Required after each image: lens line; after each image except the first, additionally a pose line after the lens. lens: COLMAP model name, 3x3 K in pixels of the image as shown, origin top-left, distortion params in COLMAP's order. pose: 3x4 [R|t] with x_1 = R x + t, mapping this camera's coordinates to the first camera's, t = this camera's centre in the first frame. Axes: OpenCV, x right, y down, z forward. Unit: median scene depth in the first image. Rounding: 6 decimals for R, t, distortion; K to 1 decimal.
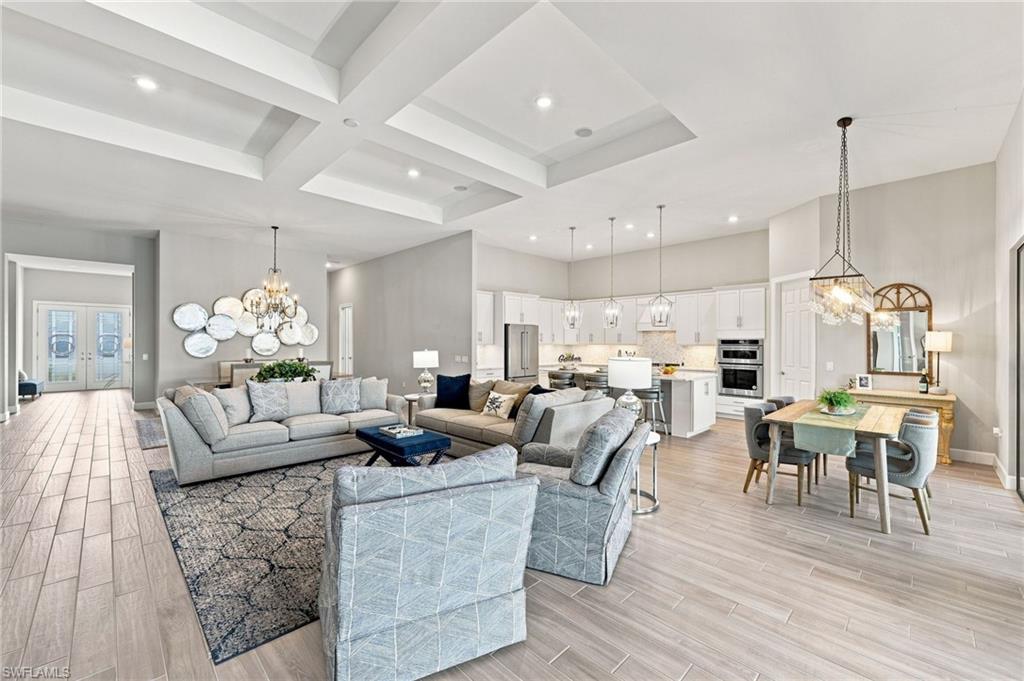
lens RADIAL K [[409.1, 0, 513.3], [0, 409.1, 342.8], [0, 0, 1]] dist [0.003077, 0.000243]
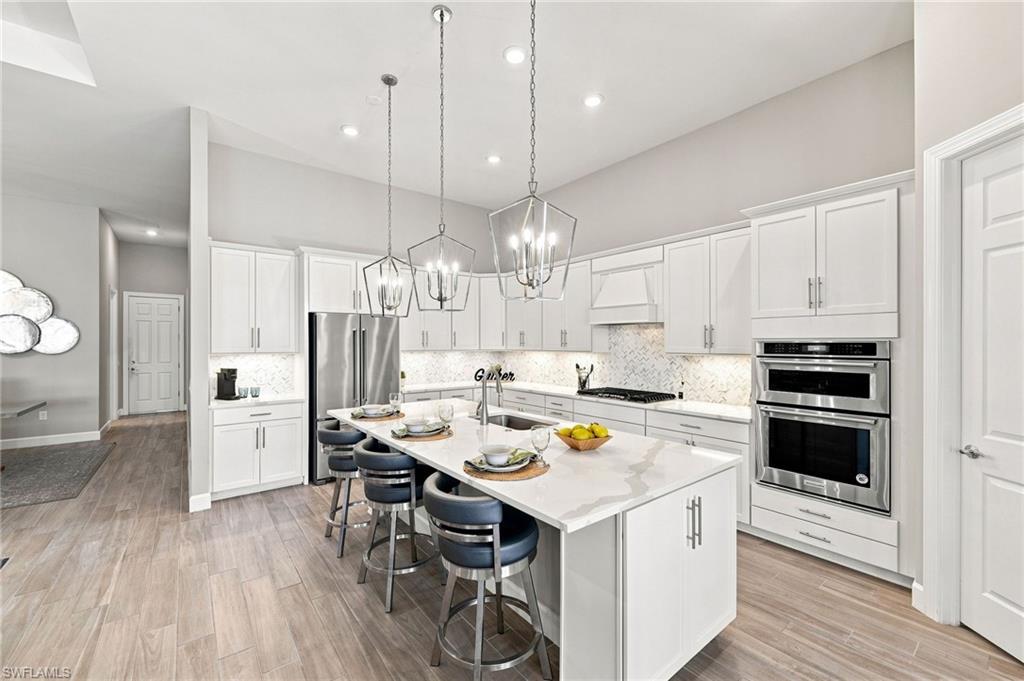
lens RADIAL K [[413.7, 0, 514.2], [0, 413.7, 342.5], [0, 0, 1]] dist [-0.001284, -0.000028]
pose [[0.993934, -0.004992, -0.109865, 0.325693], [0.004639, 0.999983, -0.003470, -0.007430], [0.109880, 0.002939, 0.993940, 0.603717]]
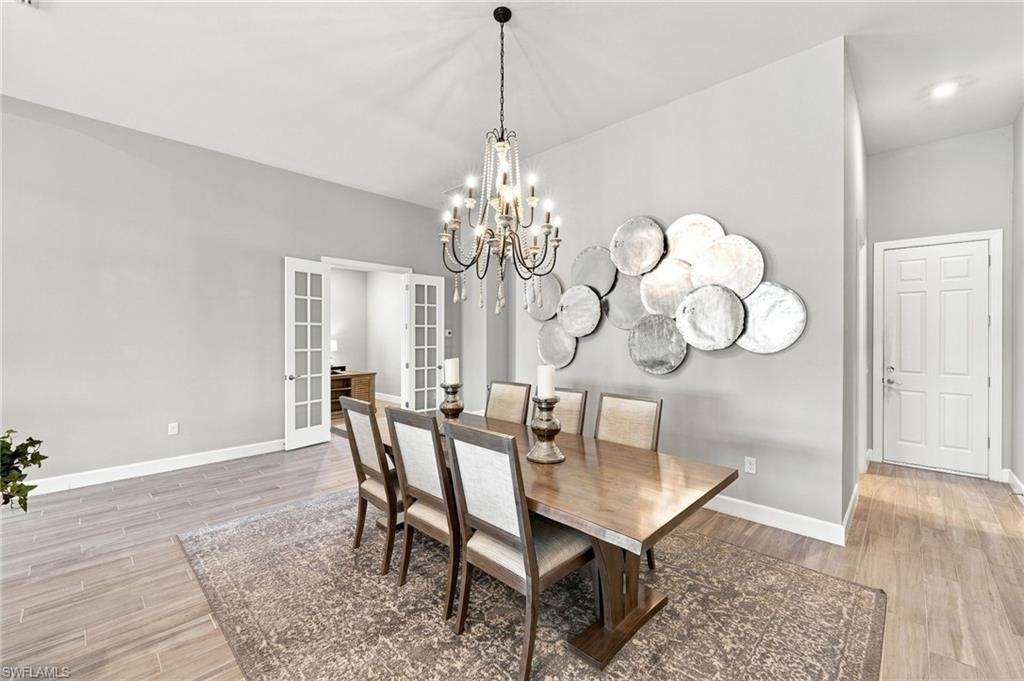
lens RADIAL K [[415.6, 0, 514.9], [0, 415.6, 335.6], [0, 0, 1]] dist [-0.001241, -0.000185]
pose [[0.031141, -0.000216, -0.999515, -0.237389], [-0.004247, 0.999991, -0.000349, -0.009504], [0.999506, 0.004255, 0.031140, 1.034938]]
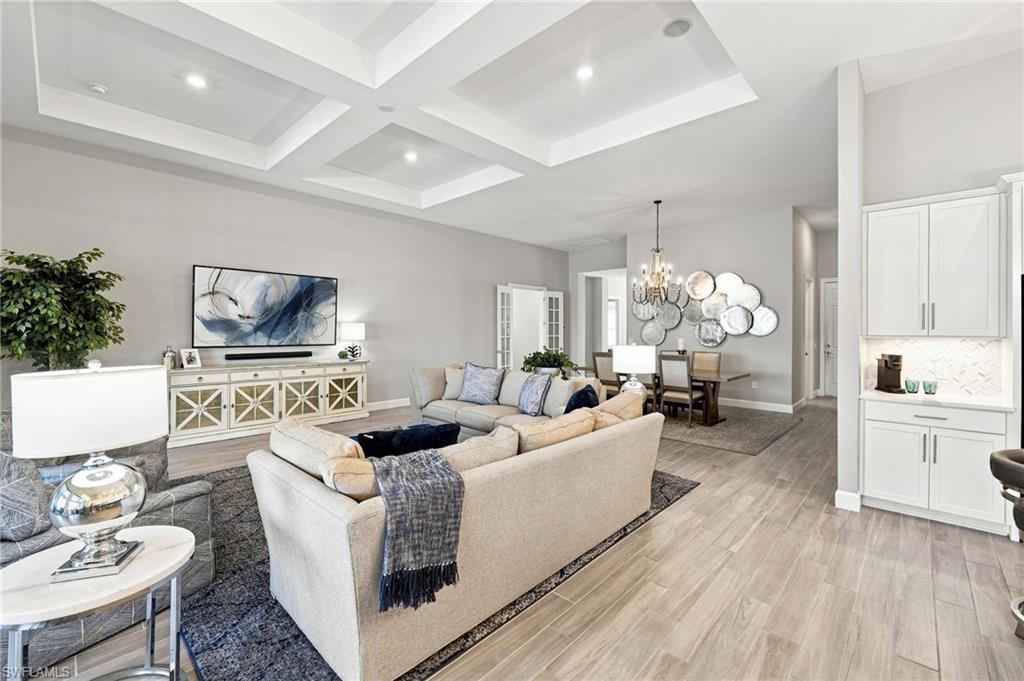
lens RADIAL K [[427.5, 0, 513.9], [0, 427.5, 329.9], [0, 0, 1]] dist [-0.001141, -0.000005]
pose [[0.037588, -0.003136, -0.999288, 0.342211], [-0.004575, 0.999984, -0.003311, 0.000238], [0.999283, 0.004696, 0.037573, 0.677509]]
